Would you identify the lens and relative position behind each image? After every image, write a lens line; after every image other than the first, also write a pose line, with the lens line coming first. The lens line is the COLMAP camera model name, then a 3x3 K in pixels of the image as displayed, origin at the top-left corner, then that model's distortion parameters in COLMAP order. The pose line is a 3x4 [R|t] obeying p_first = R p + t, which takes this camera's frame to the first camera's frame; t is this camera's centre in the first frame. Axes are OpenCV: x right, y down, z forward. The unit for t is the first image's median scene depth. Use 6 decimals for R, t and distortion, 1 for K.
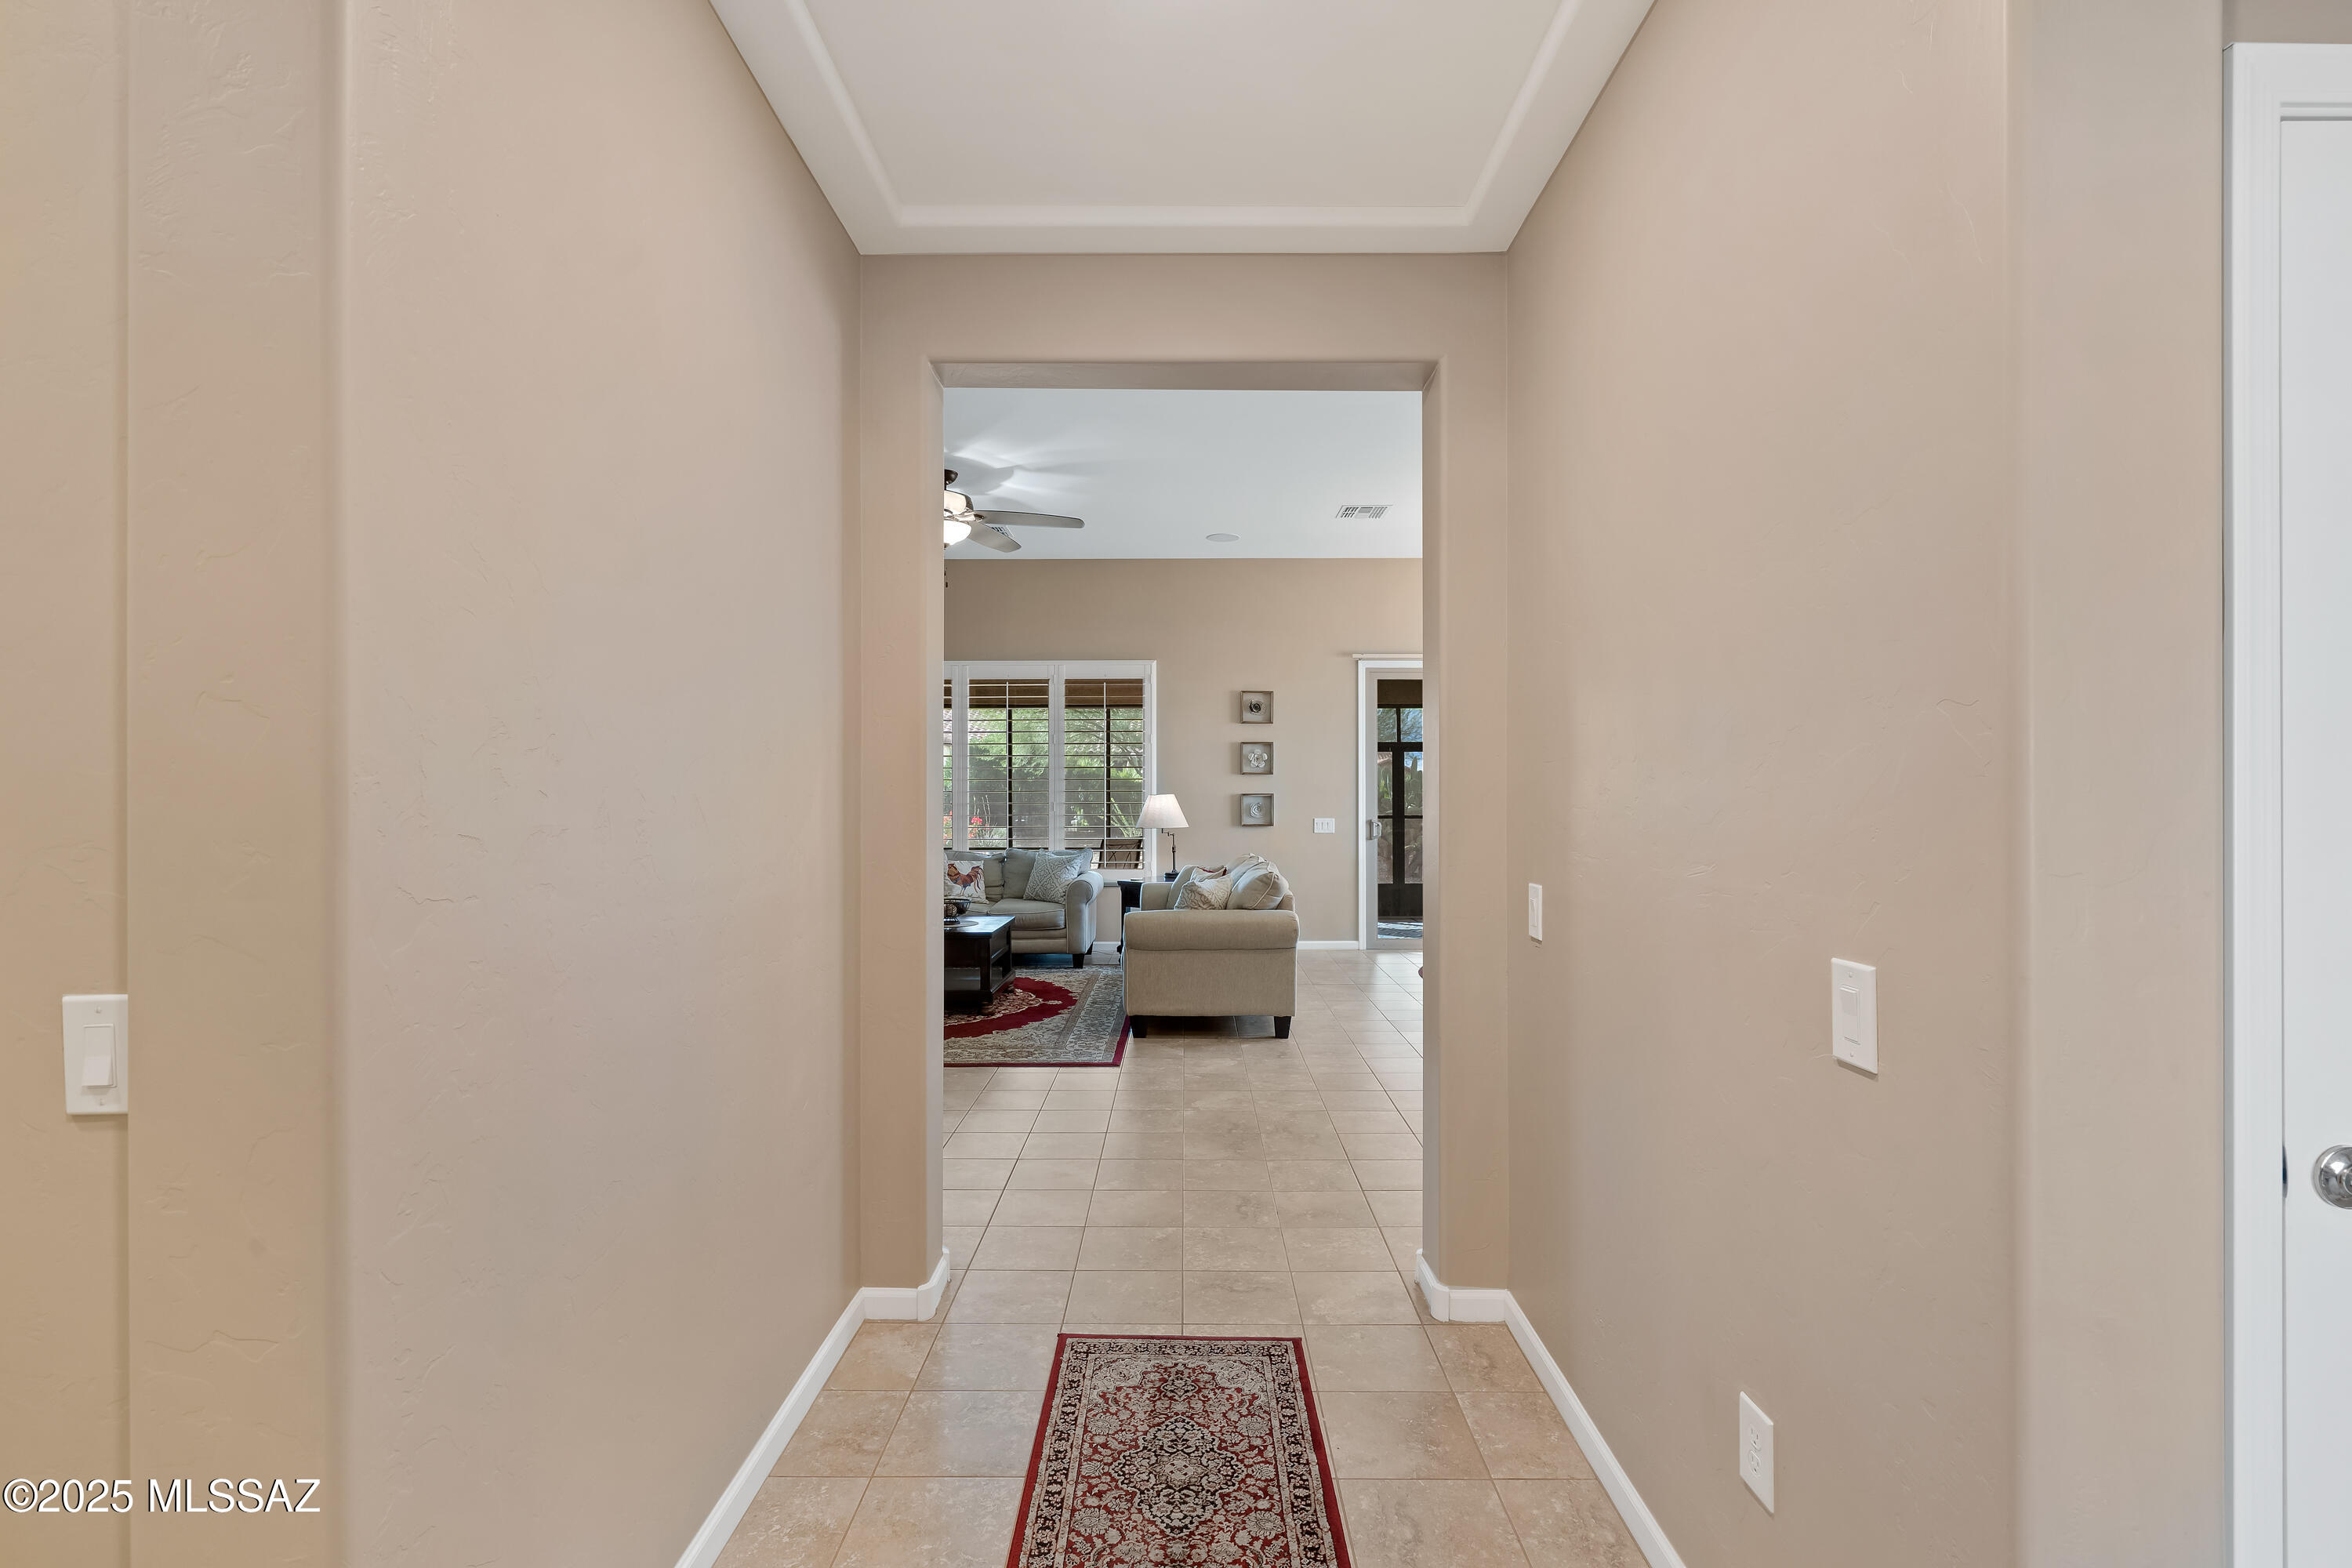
lens RADIAL K [[1066.0, 0, 1178.2], [0, 1066.0, 785.5], [0, 0, 1]] dist [-0.006562, 0.002293]
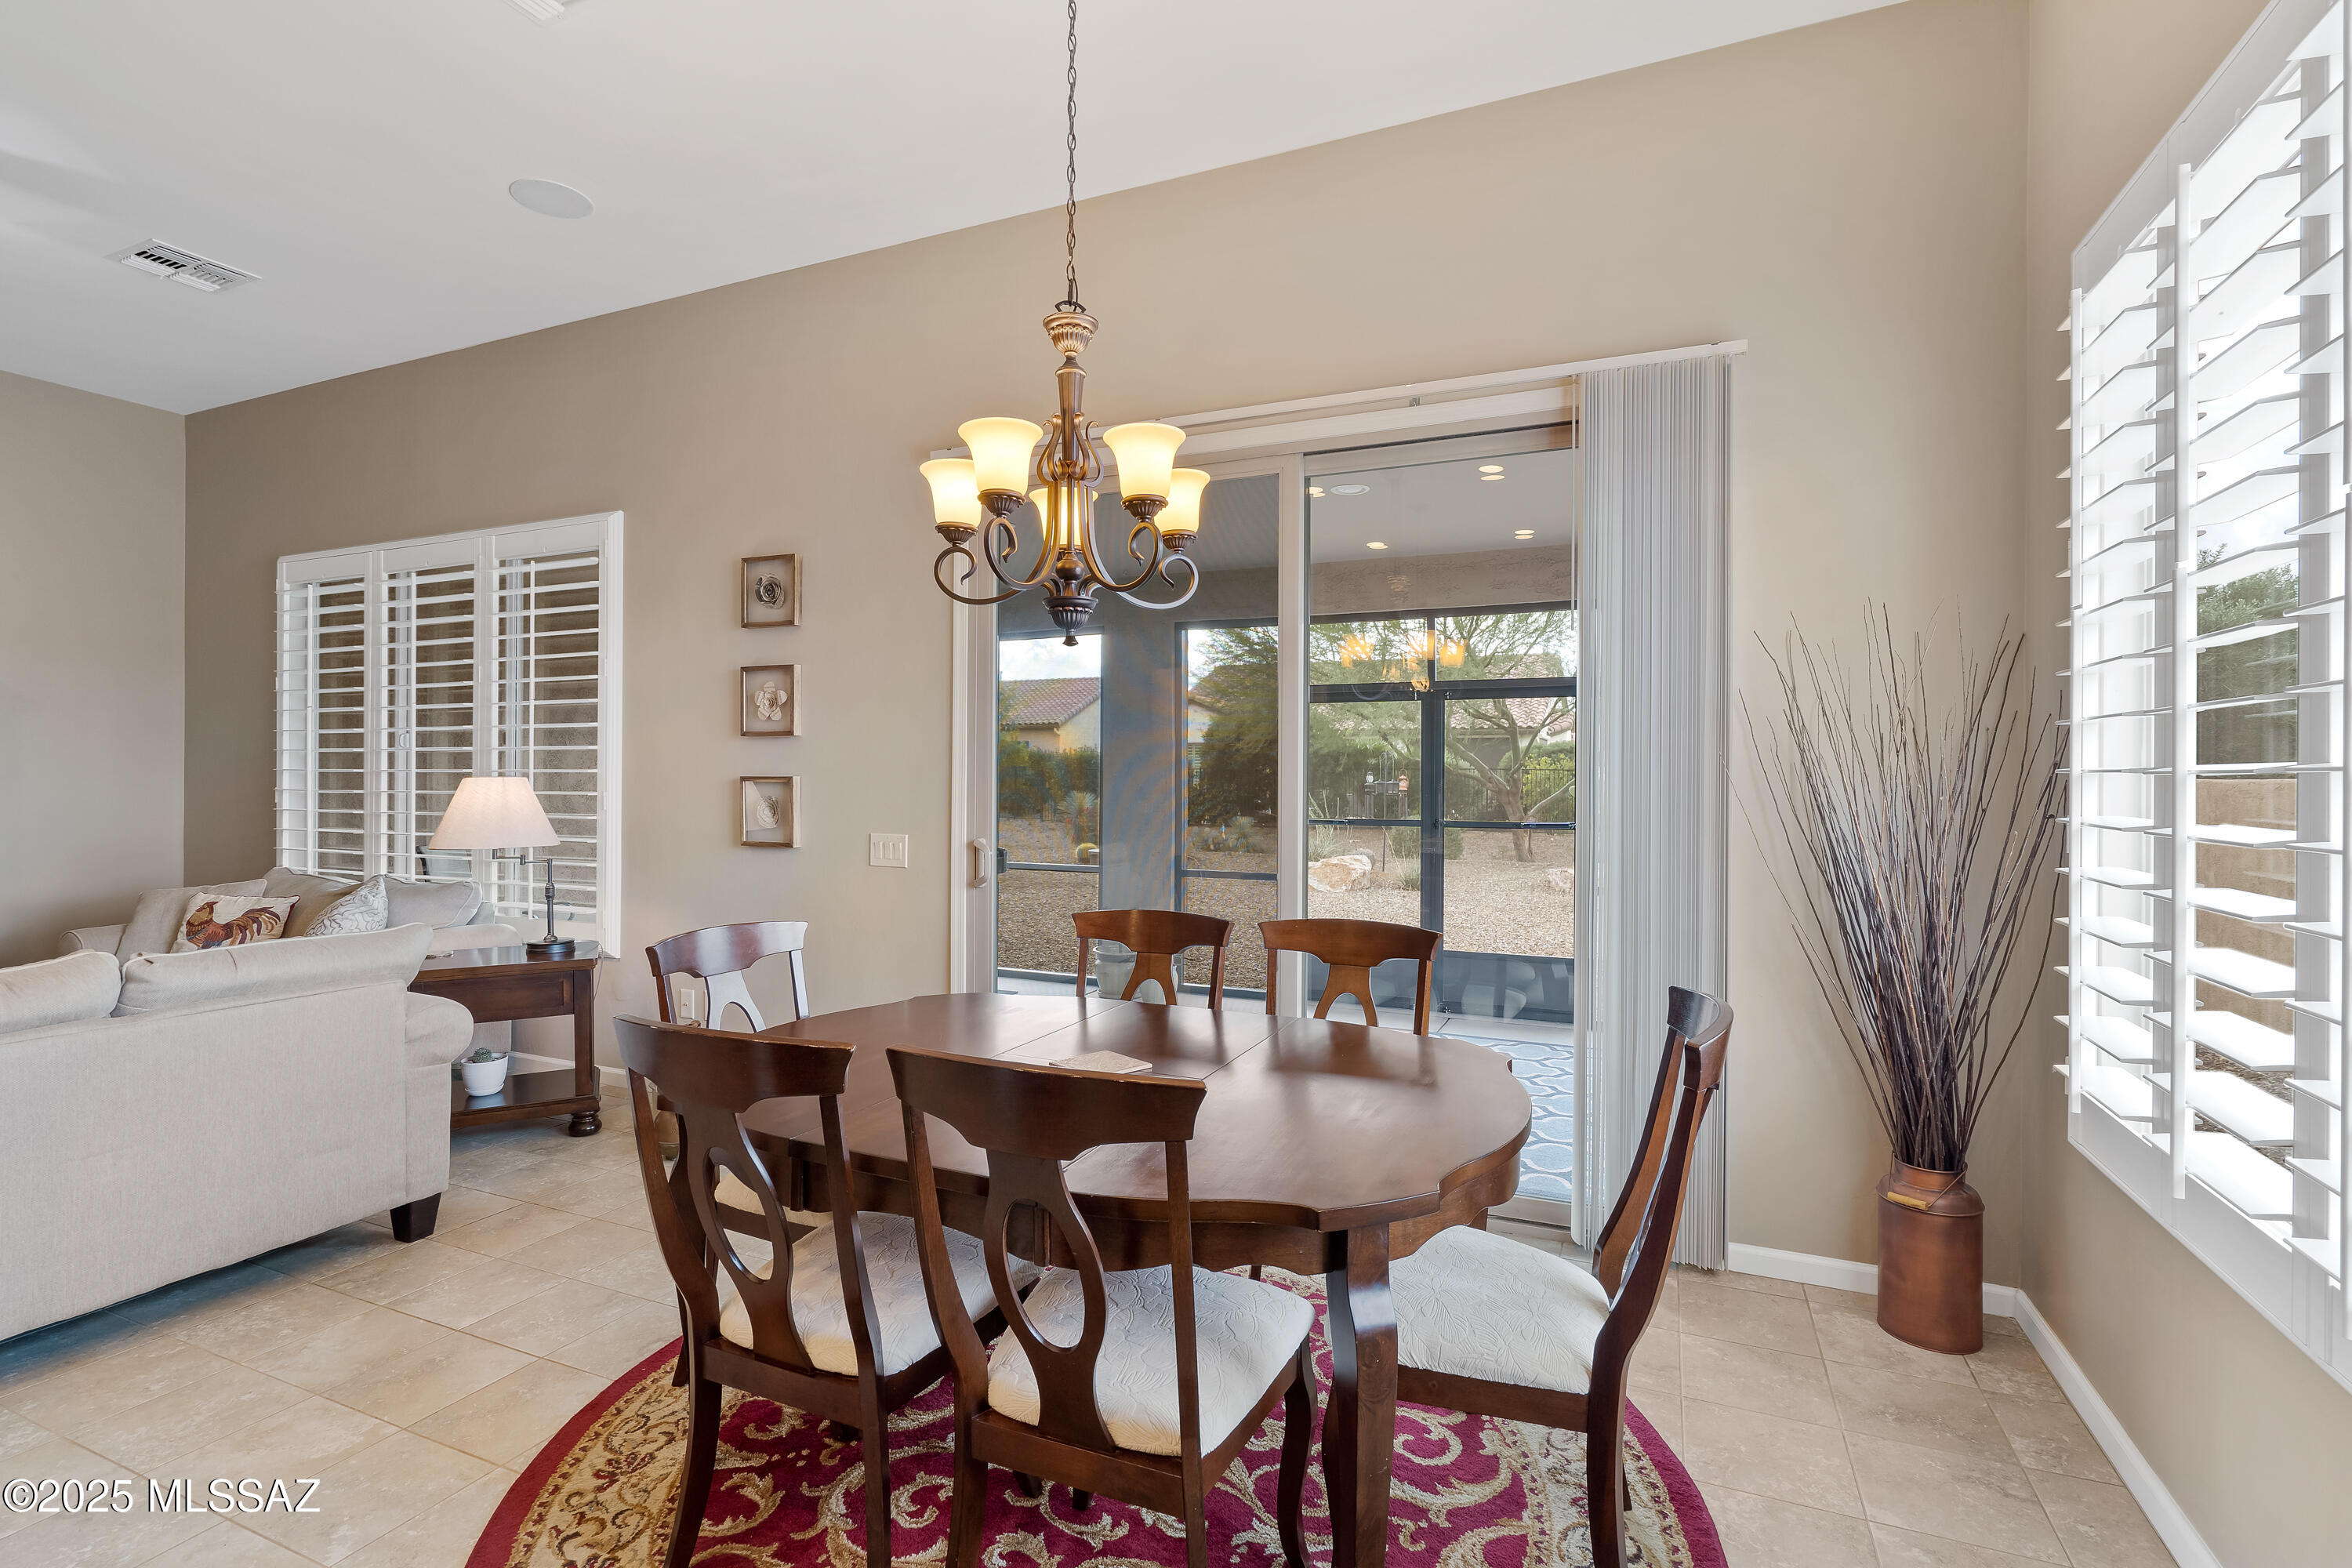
lens RADIAL K [[1066.0, 0, 1186.7], [0, 1066.0, 780.4], [0, 0, 1]] dist [-0.006562, 0.002293]
pose [[0.917844, 0.005653, -0.396901, 0.450968], [-0.002302, 0.999958, 0.008919, 0.004937], [0.396934, -0.007273, 0.917818, 0.681369]]
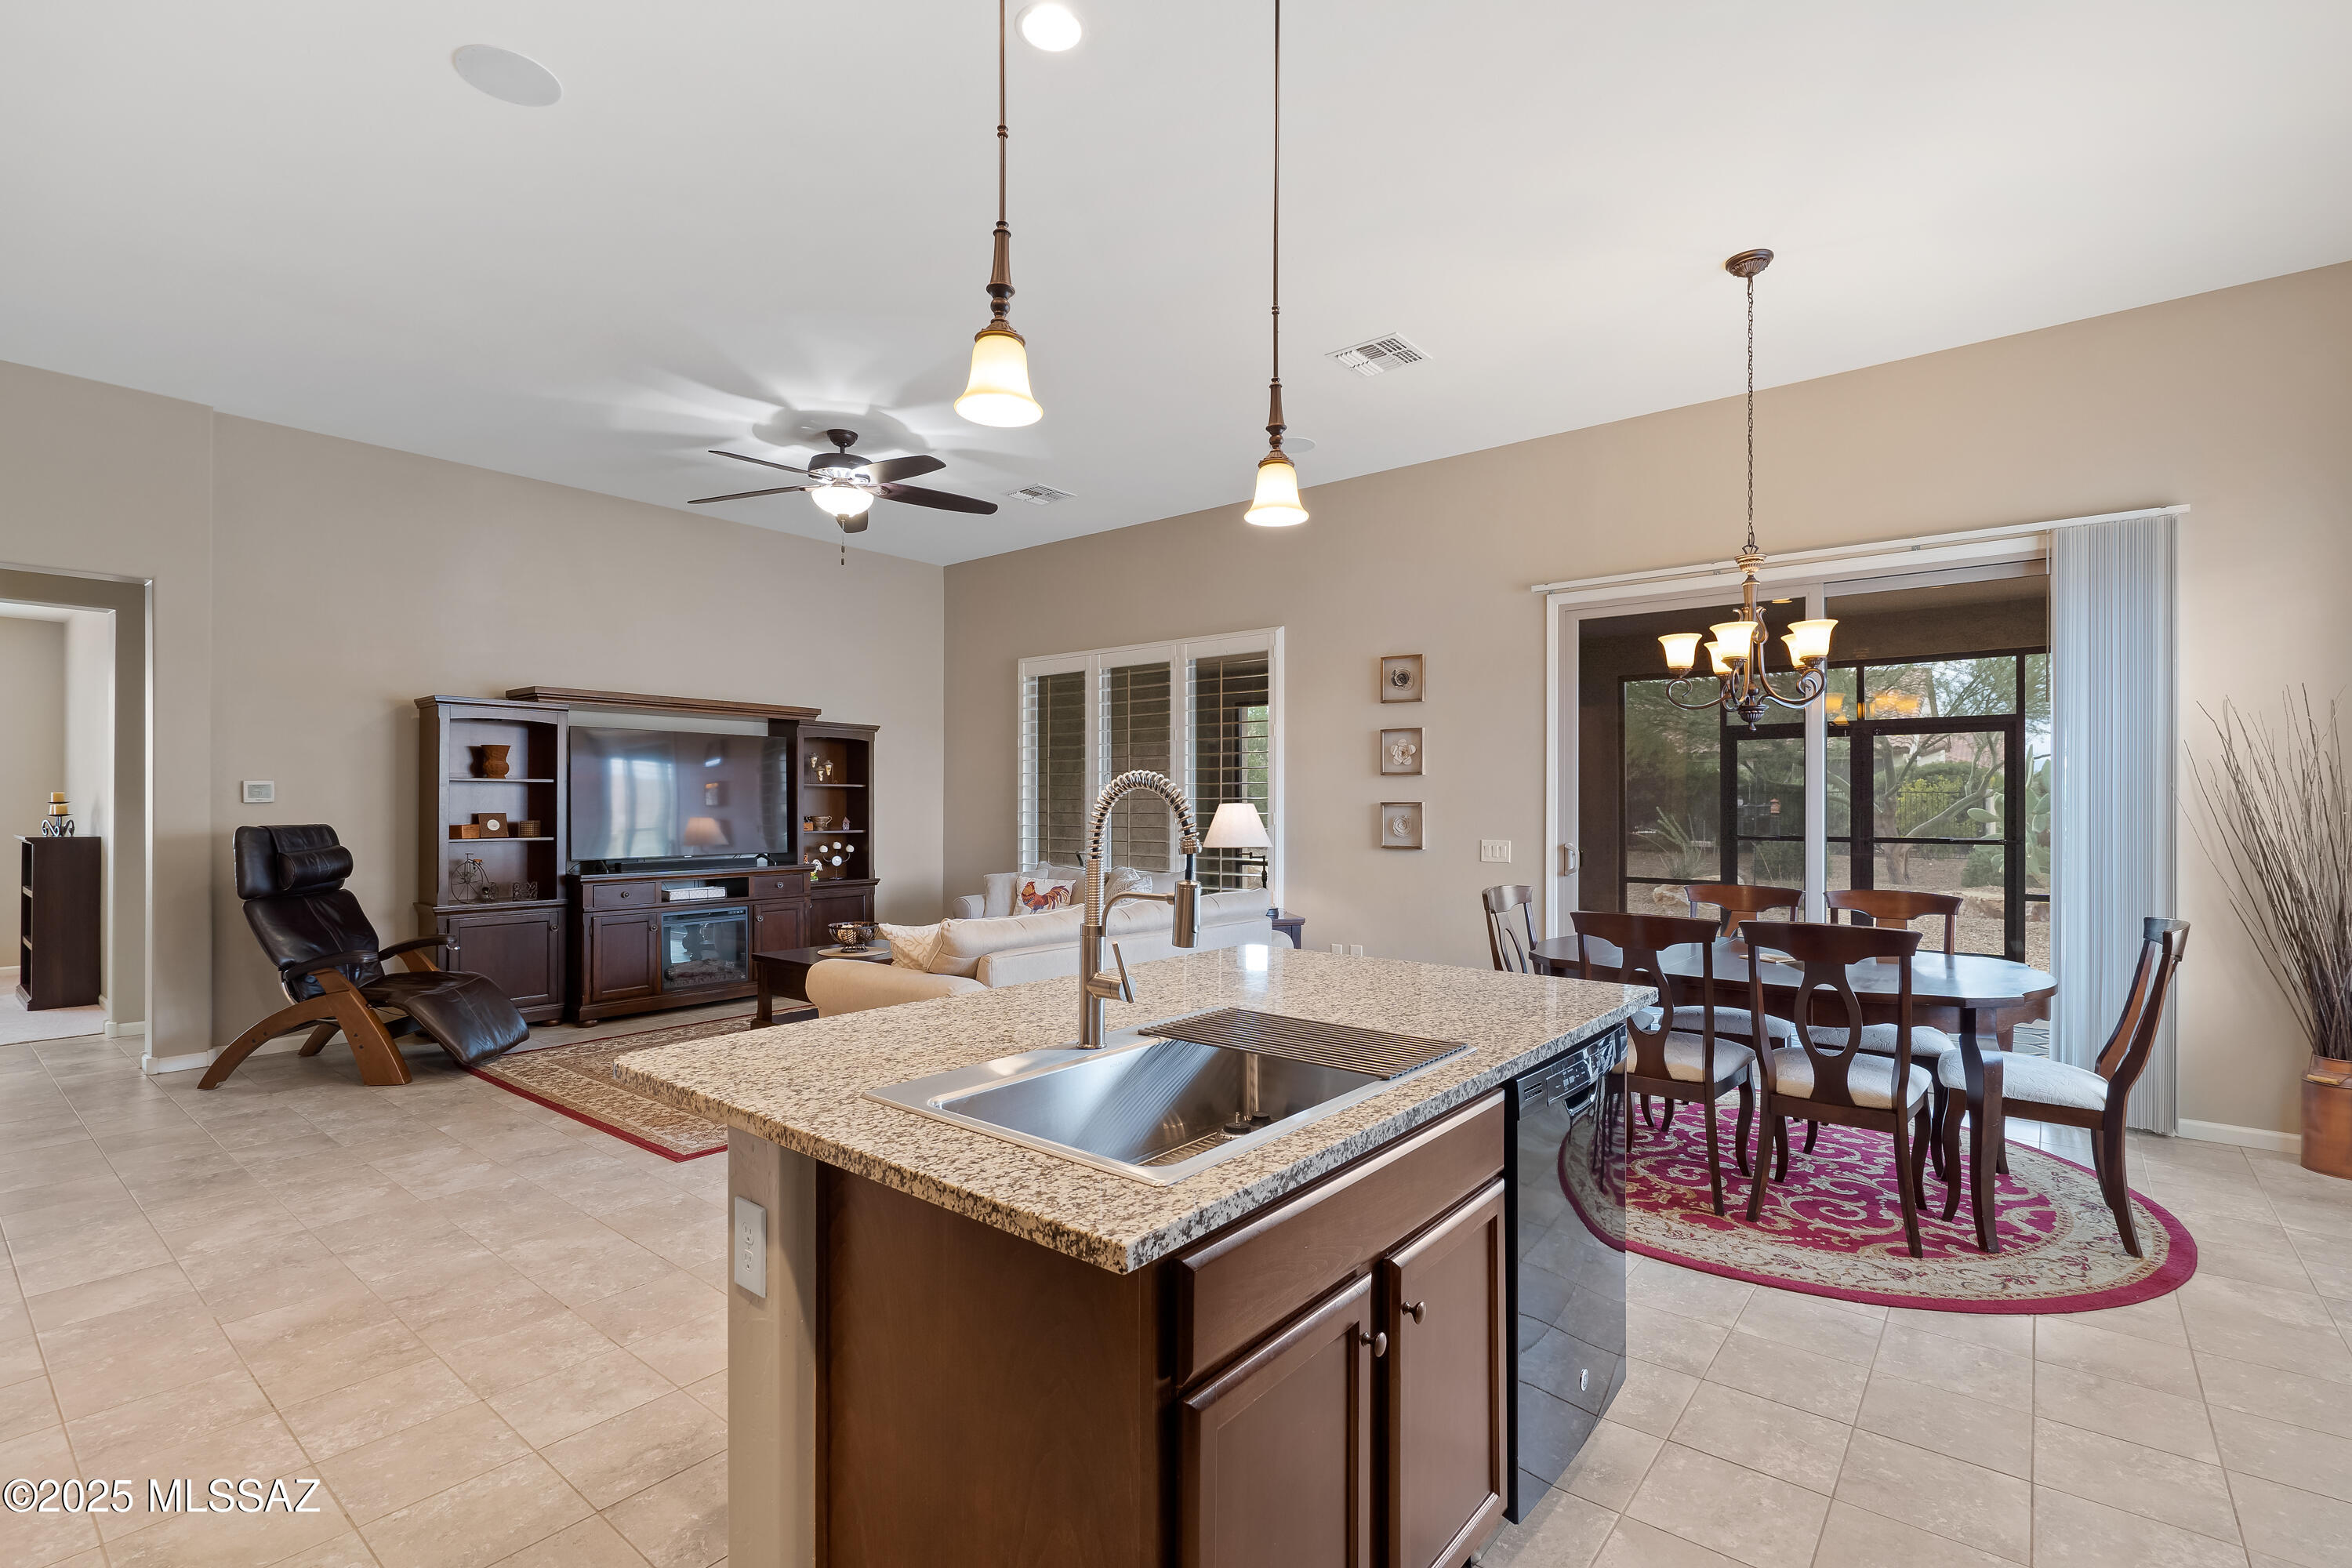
lens RADIAL K [[1066.0, 0, 1184.9], [0, 1066.0, 800.2], [0, 0, 1]] dist [-0.006562, 0.002293]
pose [[0.781175, 0.000962, -0.624311, 0.422558], [0.003584, 0.999975, 0.006025, 0.001493], [0.624301, -0.006944, 0.781153, 0.384319]]
